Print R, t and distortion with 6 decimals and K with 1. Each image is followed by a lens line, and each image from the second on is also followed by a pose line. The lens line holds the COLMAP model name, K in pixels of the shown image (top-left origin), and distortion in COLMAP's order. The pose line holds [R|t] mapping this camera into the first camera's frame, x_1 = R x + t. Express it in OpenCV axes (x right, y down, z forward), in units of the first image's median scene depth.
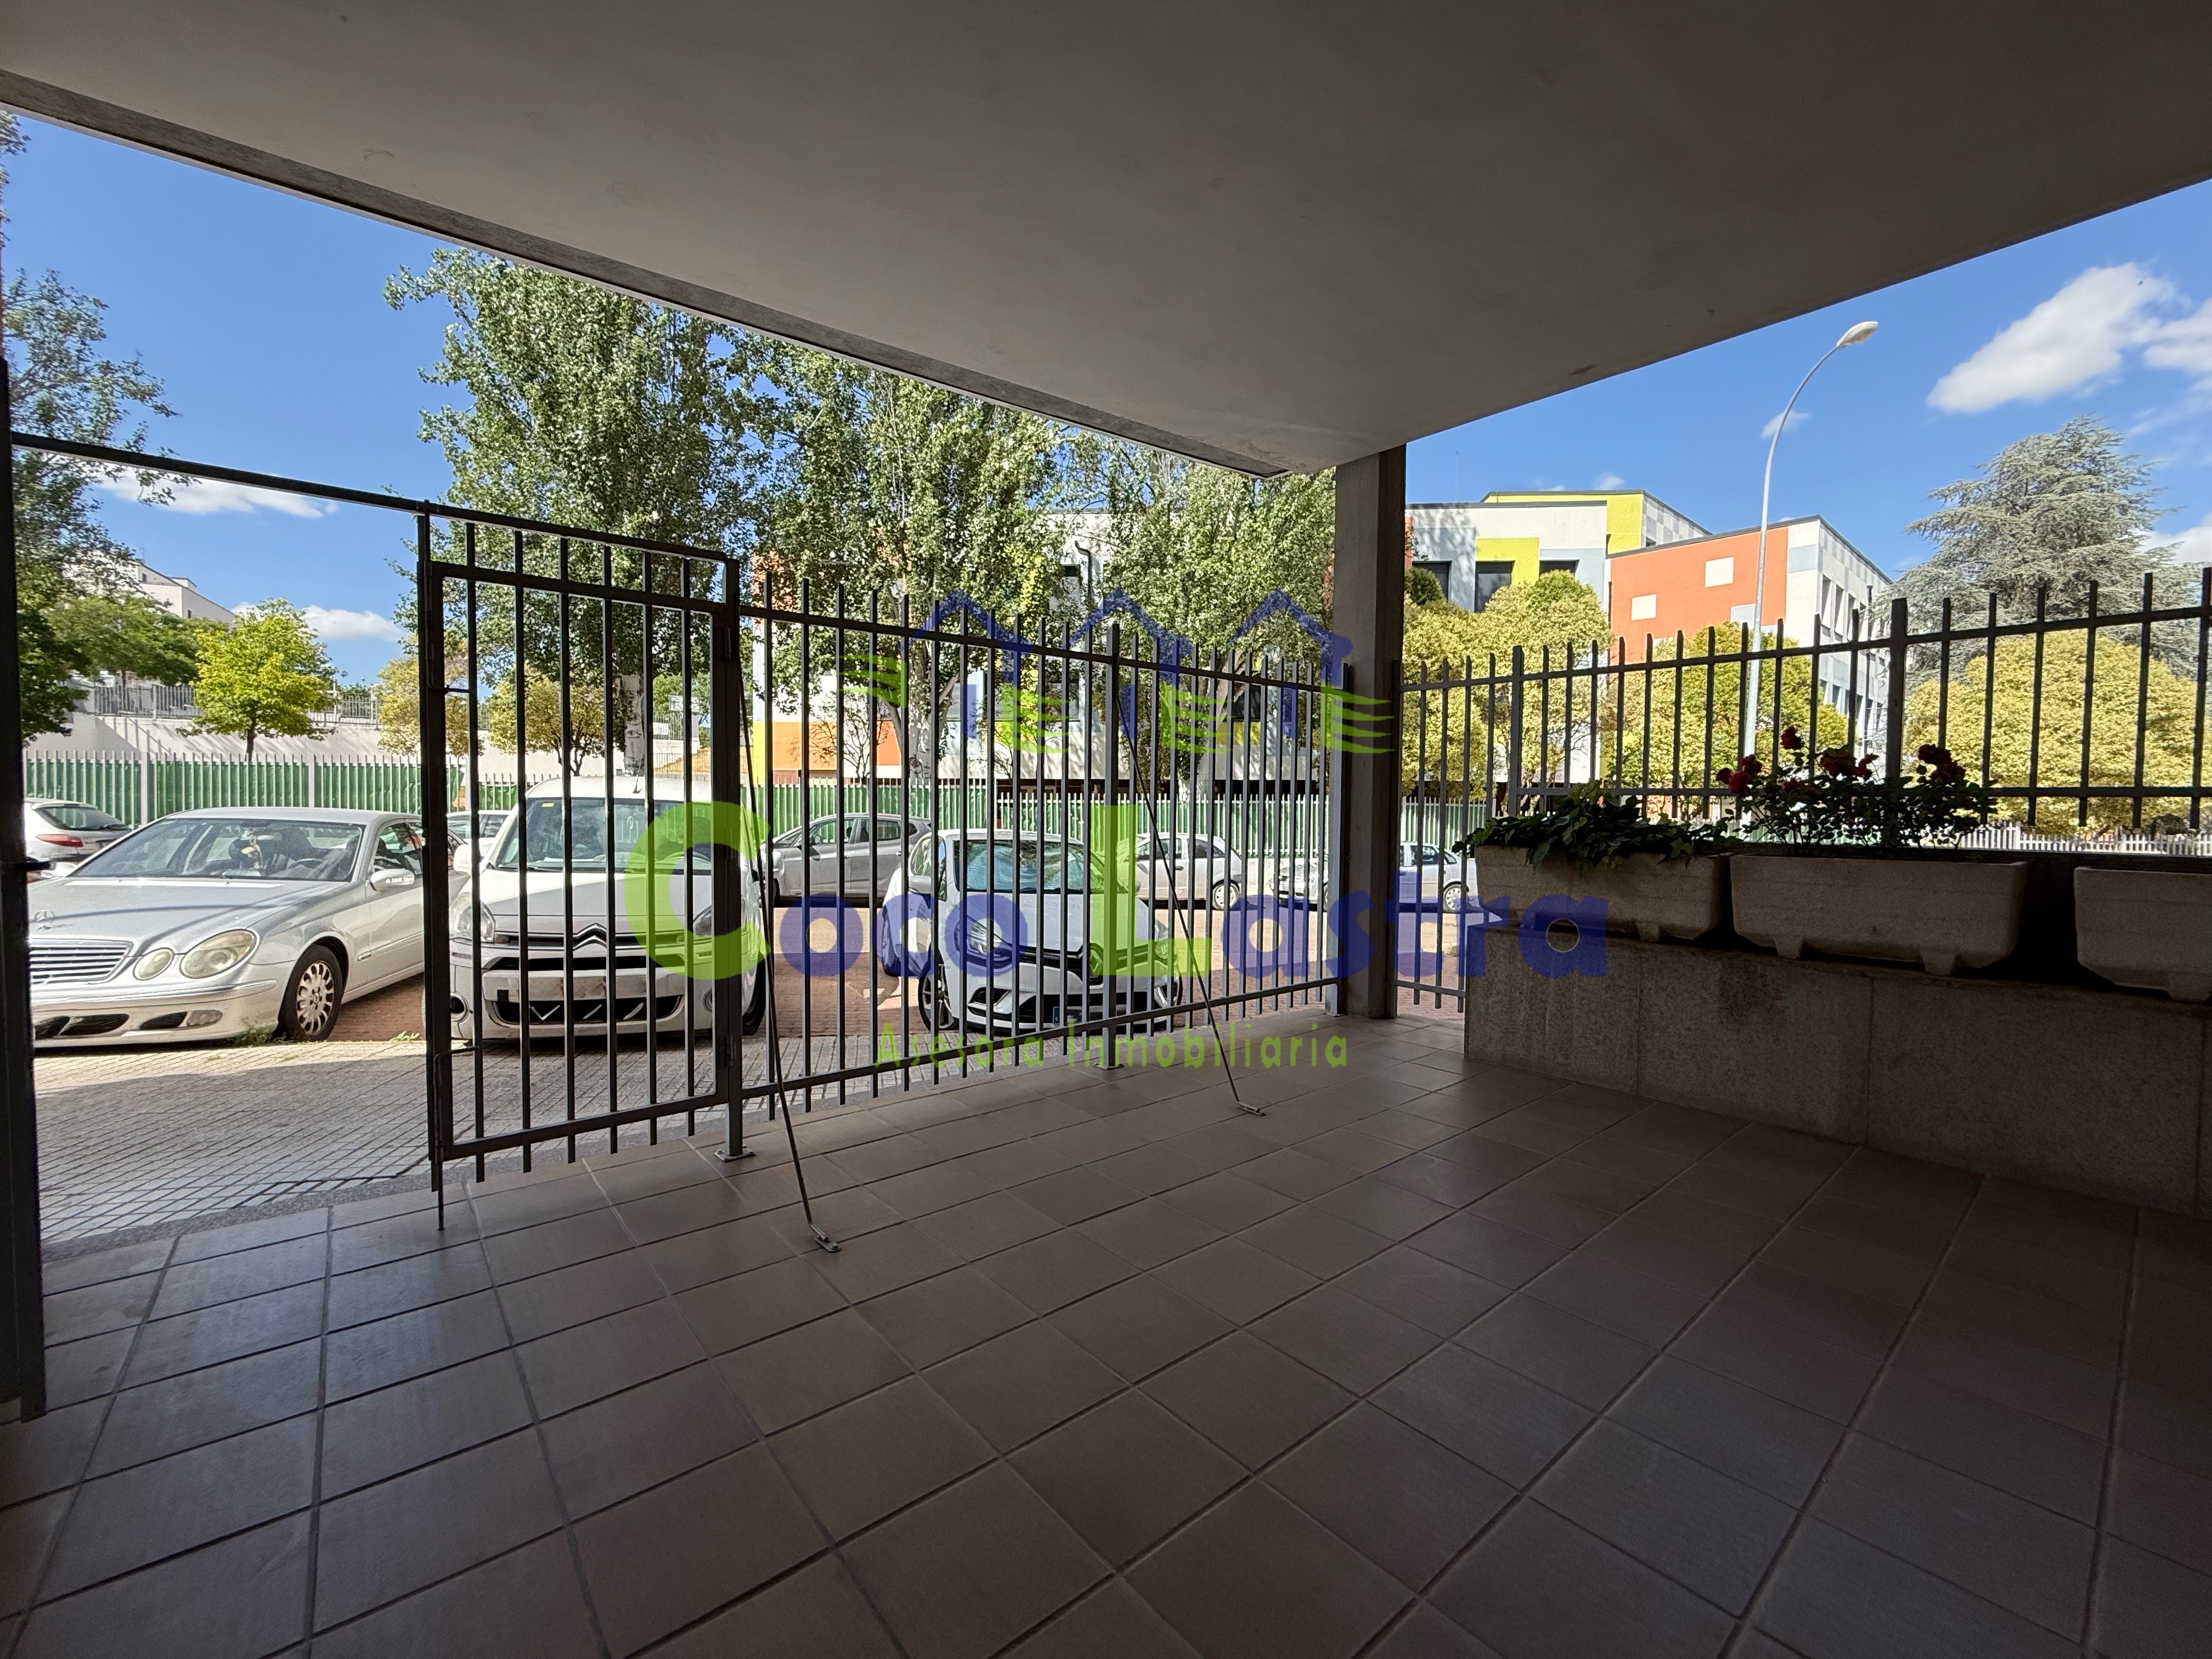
lens RADIAL K [[907.4, 0, 1103.5], [0, 907.4, 838.2], [0, 0, 1]] dist [0.004109, -0.000196]
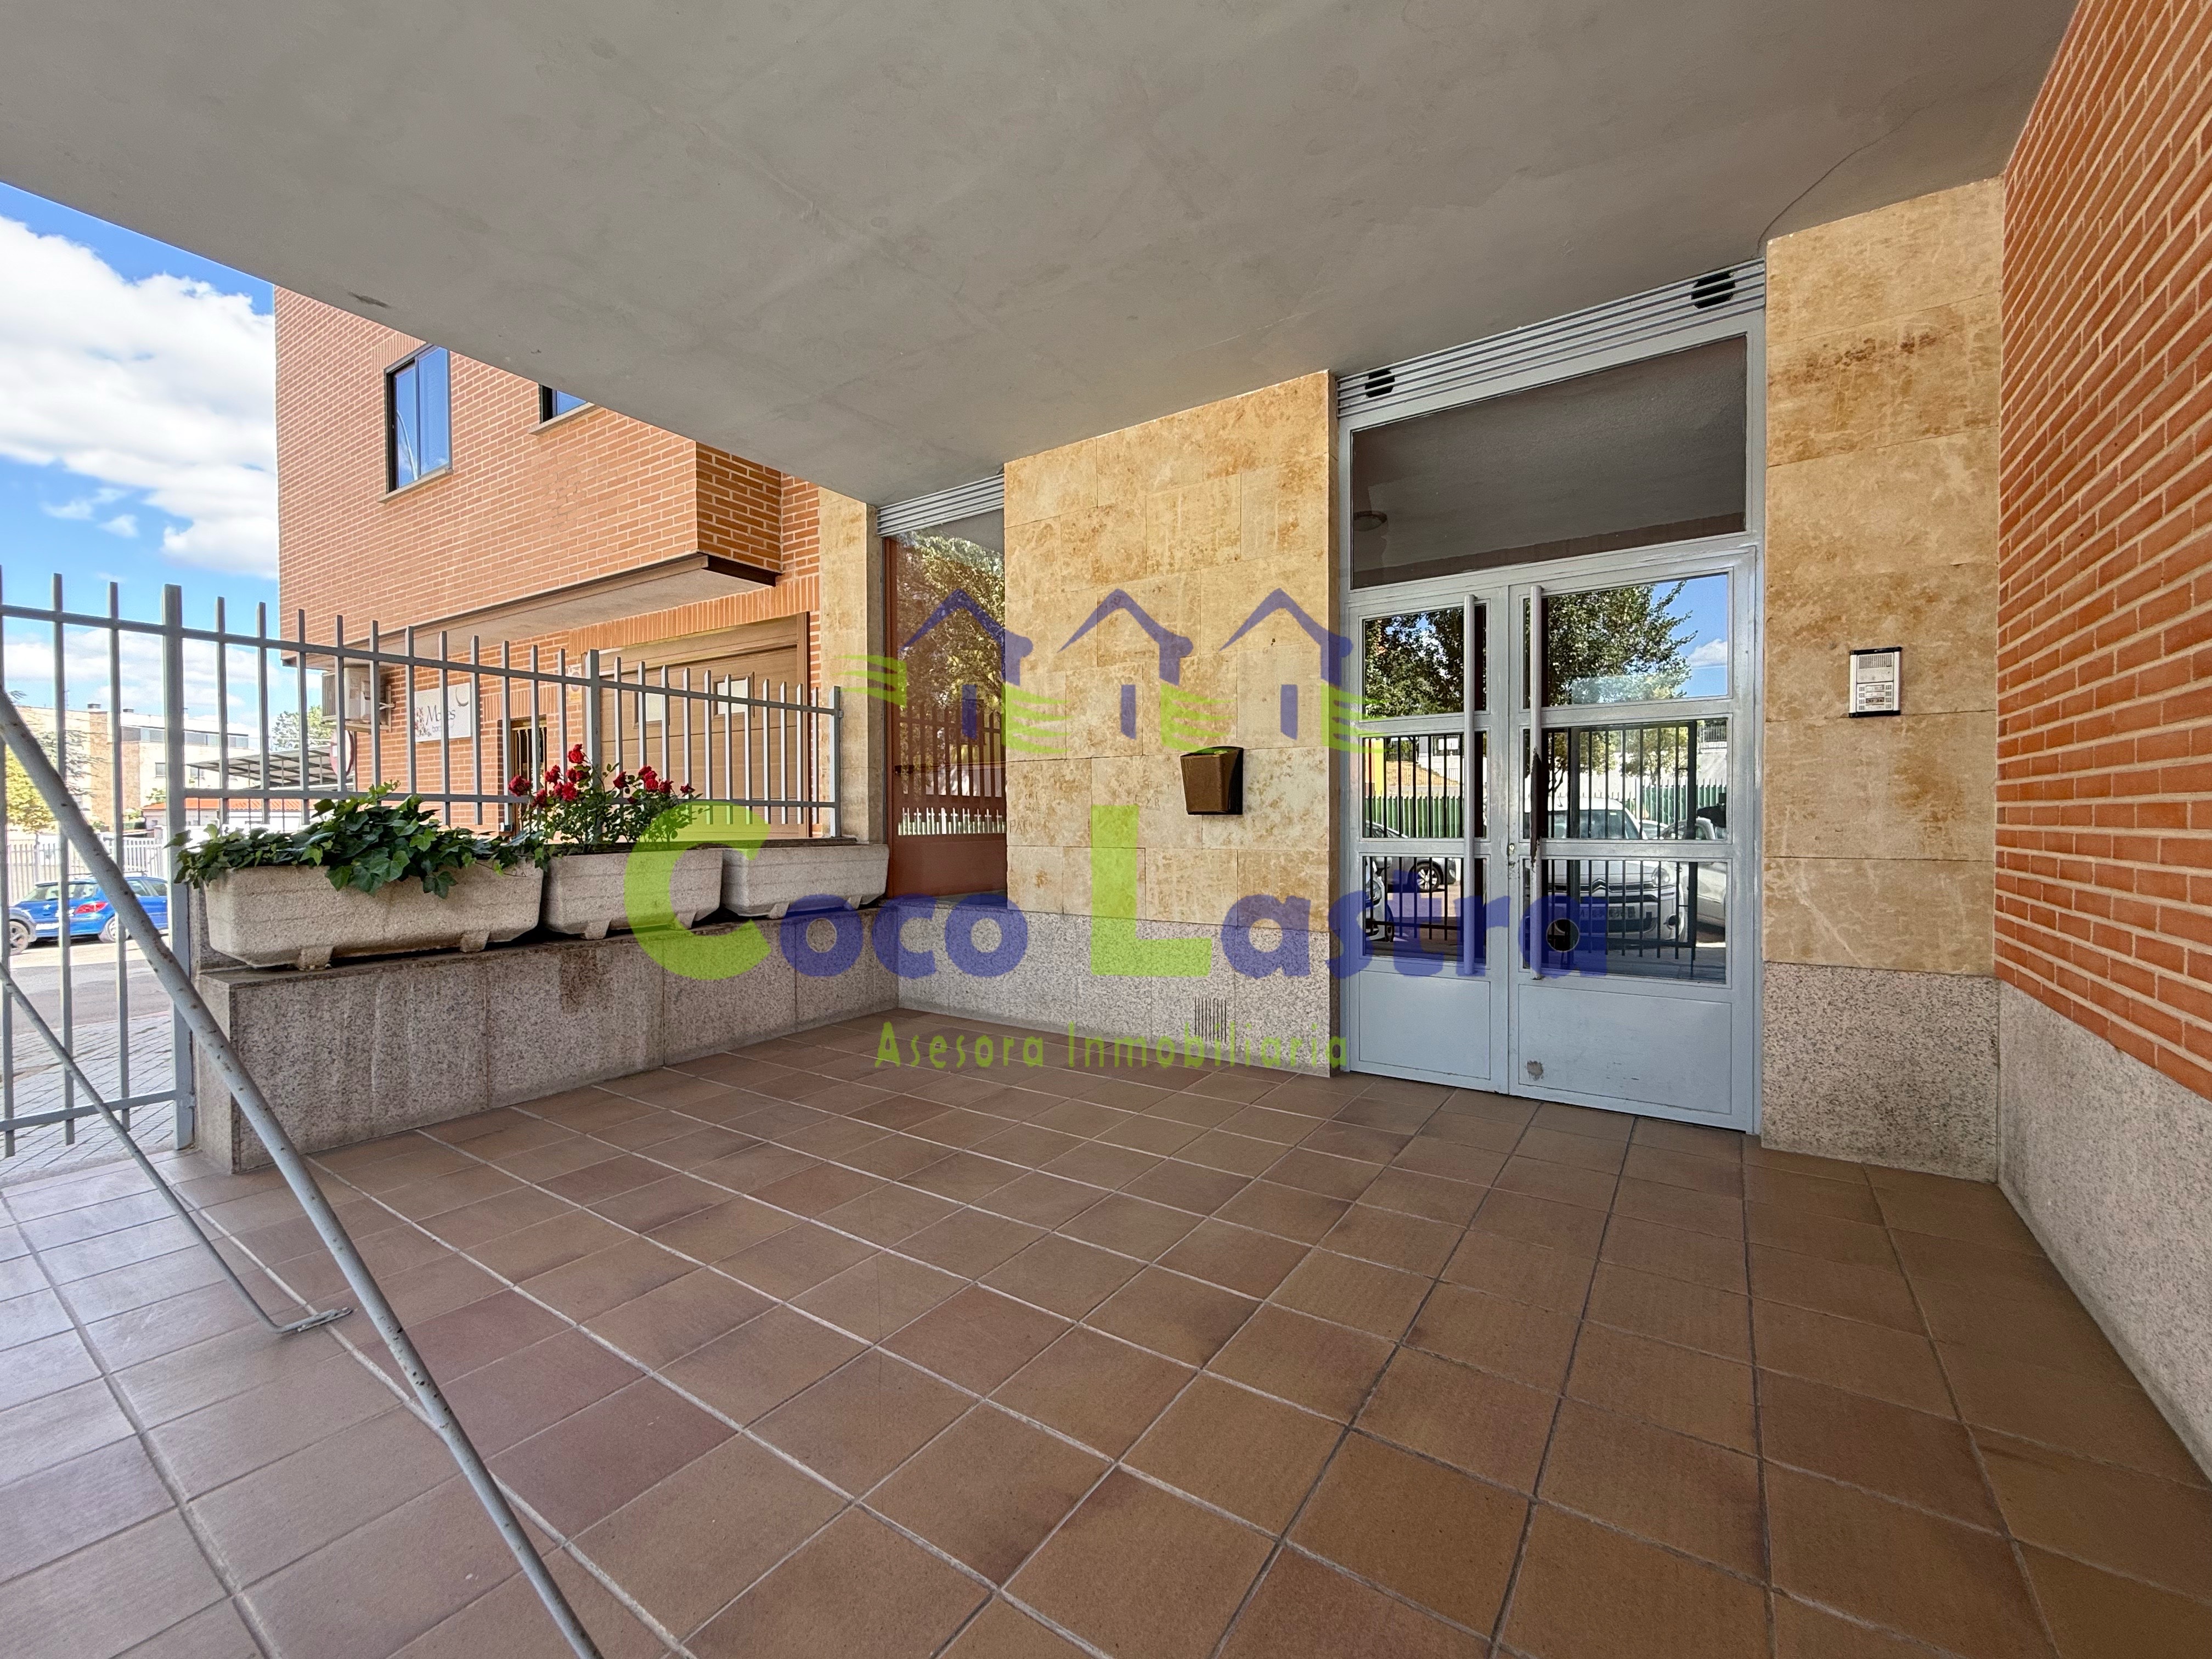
lens RADIAL K [[907.4, 0, 1106.5], [0, 907.4, 825.7], [0, 0, 1]] dist [0.004109, -0.000196]
pose [[-0.264538, -0.023990, 0.964077, -0.536174], [0.033356, 0.998865, 0.034009, -0.032575], [-0.963798, 0.041154, -0.263437, 0.632797]]
